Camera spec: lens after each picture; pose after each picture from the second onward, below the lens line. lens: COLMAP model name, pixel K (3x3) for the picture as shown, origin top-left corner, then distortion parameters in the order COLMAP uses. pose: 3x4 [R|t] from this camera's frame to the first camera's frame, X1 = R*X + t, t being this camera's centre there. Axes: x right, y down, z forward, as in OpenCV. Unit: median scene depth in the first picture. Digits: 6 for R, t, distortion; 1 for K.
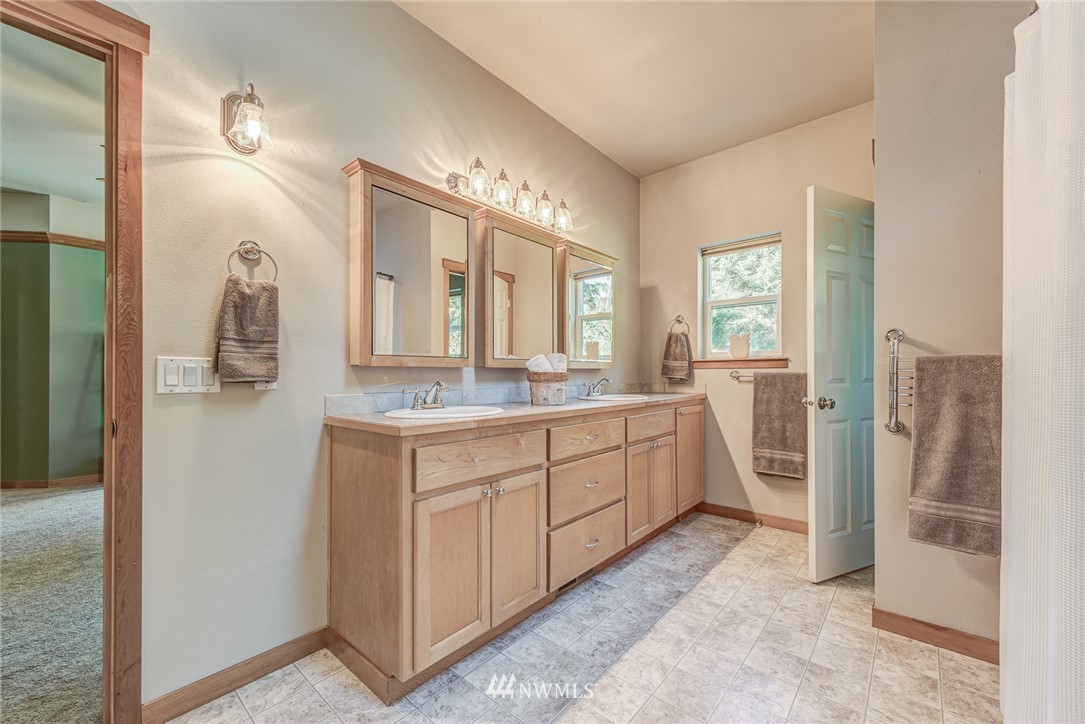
lens RADIAL K [[430.9, 0, 546.6], [0, 430.9, 369.4], [0, 0, 1]] dist [0.008296, -0.000041]
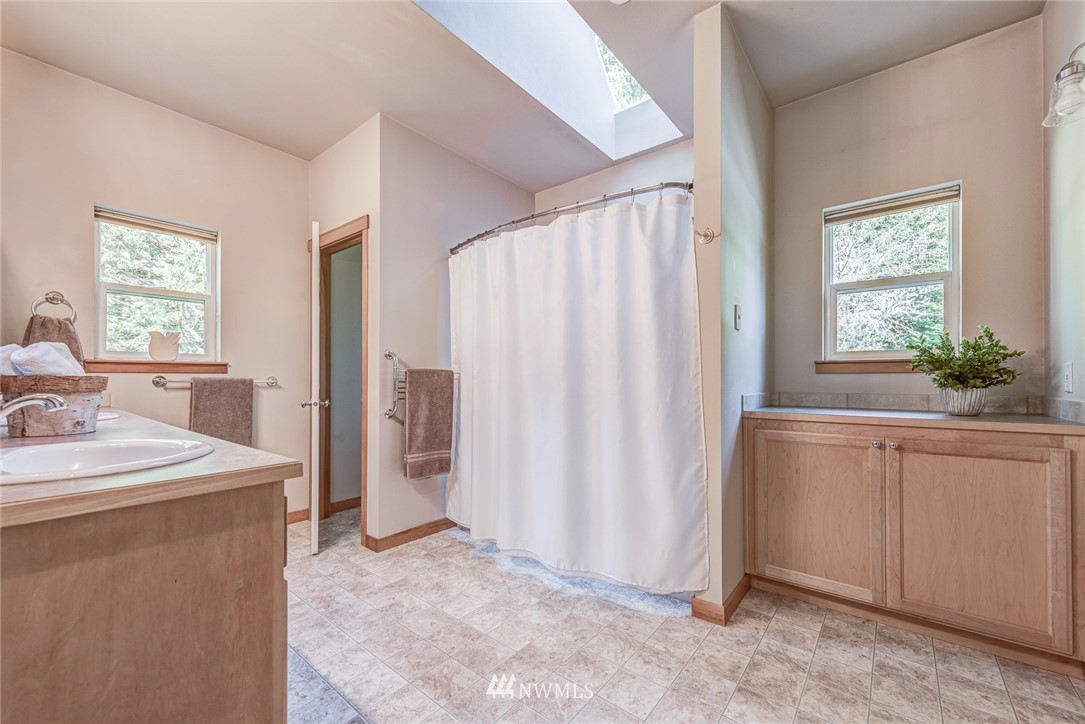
lens RADIAL K [[430.9, 0, 548.9], [0, 430.9, 372.1], [0, 0, 1]] dist [0.008296, -0.000041]
pose [[-0.035603, 0.017018, 0.999221, -0.663417], [-0.009389, 0.999805, -0.017362, 0.005461], [-0.999322, -0.009999, -0.035436, 0.439575]]
